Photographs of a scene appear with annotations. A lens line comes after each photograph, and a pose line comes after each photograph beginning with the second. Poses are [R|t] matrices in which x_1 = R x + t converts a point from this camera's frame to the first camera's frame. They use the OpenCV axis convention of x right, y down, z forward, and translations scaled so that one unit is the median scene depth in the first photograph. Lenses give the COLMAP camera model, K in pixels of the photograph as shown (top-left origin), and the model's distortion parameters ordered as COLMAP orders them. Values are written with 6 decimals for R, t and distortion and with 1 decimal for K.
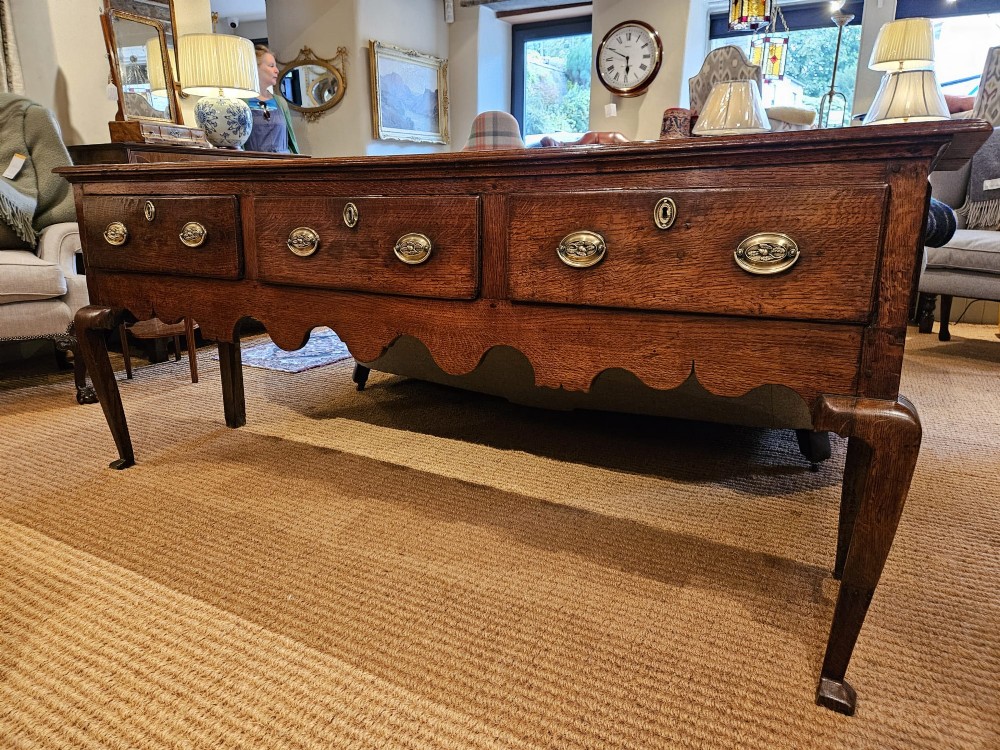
lens RADIAL K [[668.6, 0, 500.9], [0, 668.6, 365.1], [0, 0, 1]] dist [0.094880, -0.090848]
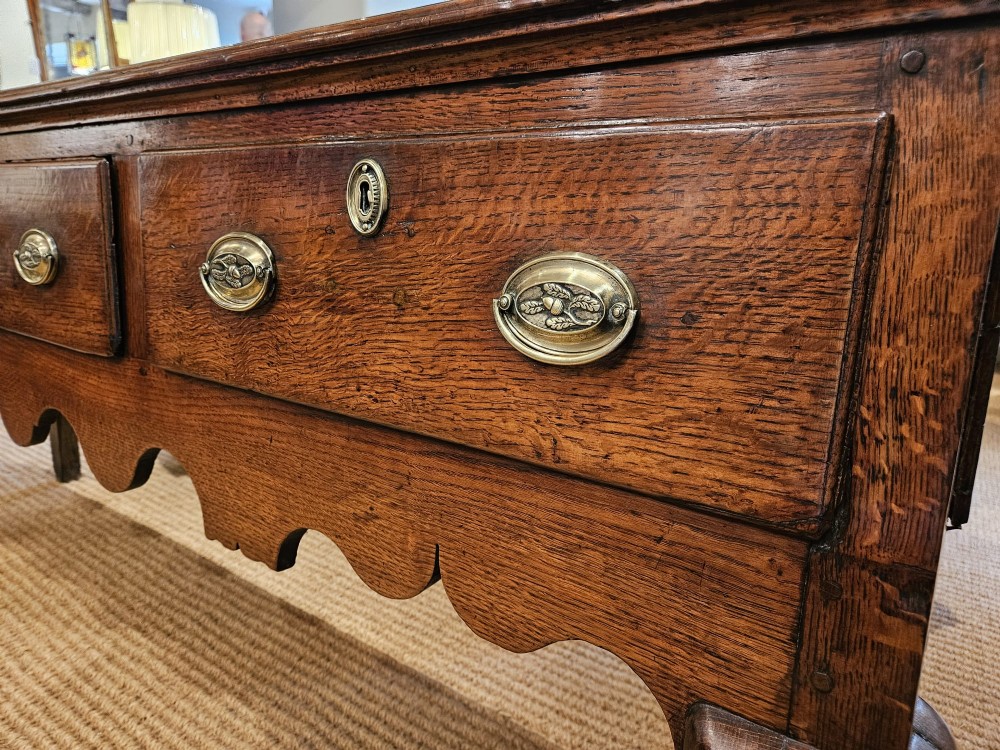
lens RADIAL K [[678.8, 0, 509.0], [0, 678.8, 364.2], [0, 0, 1]] dist [0.073019, -0.079146]
pose [[0.994908, 0.047249, -0.089025, 0.359572], [-0.048626, 0.998728, -0.013353, -0.115999], [0.088281, 0.017614, 0.995940, 0.566742]]
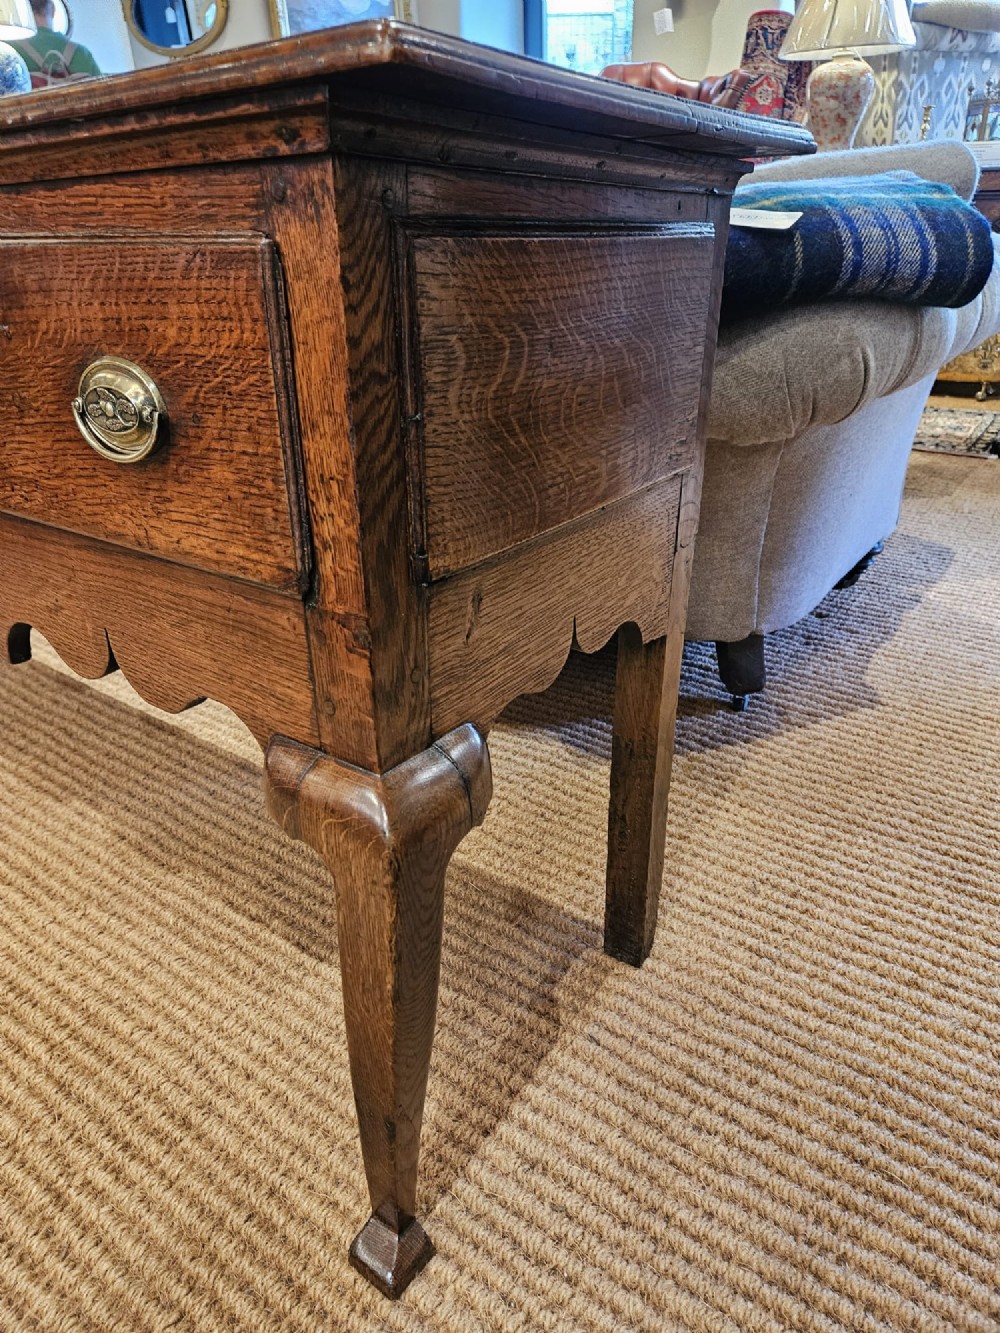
lens RADIAL K [[895.2, 0, 500.7], [0, 895.2, 652.4], [0, 0, 1]] dist [0.078683, -0.075651]
pose [[0.992001, 0.022785, -0.124159, 0.630894], [0.006883, 0.972349, 0.233430, -0.135324], [0.126044, -0.232417, 0.964414, 0.415807]]
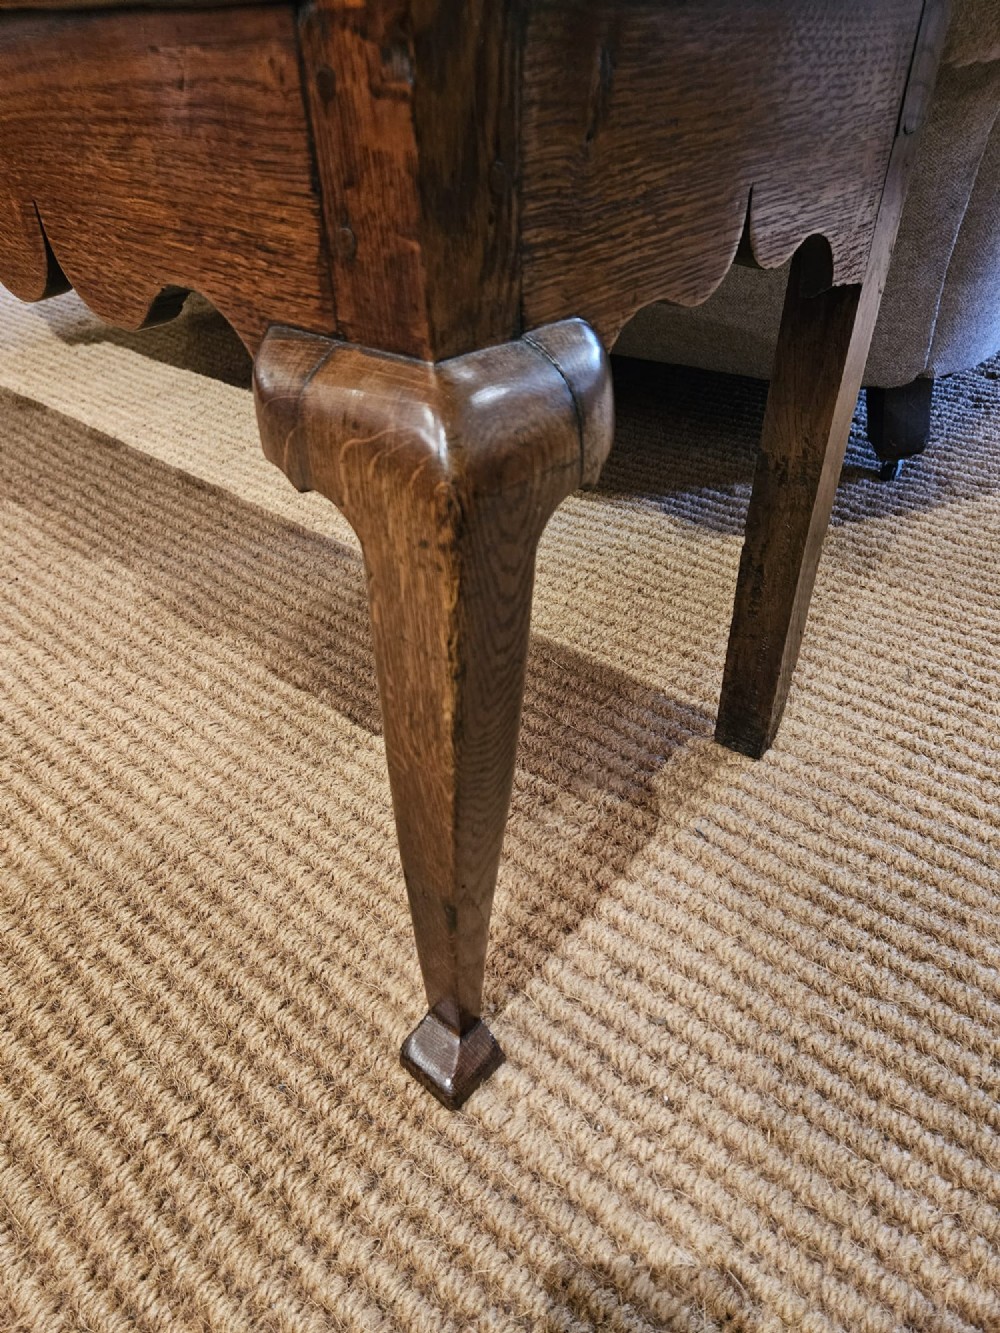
lens RADIAL K [[891.3, 0, 495.7], [0, 891.3, 669.8], [0, 0, 1]] dist [0.094880, -0.090848]
pose [[0.976459, 0.085060, -0.198226, 0.591283], [0.006576, 0.906801, 0.421507, 0.012931], [0.215604, -0.412887, 0.884895, 0.573915]]
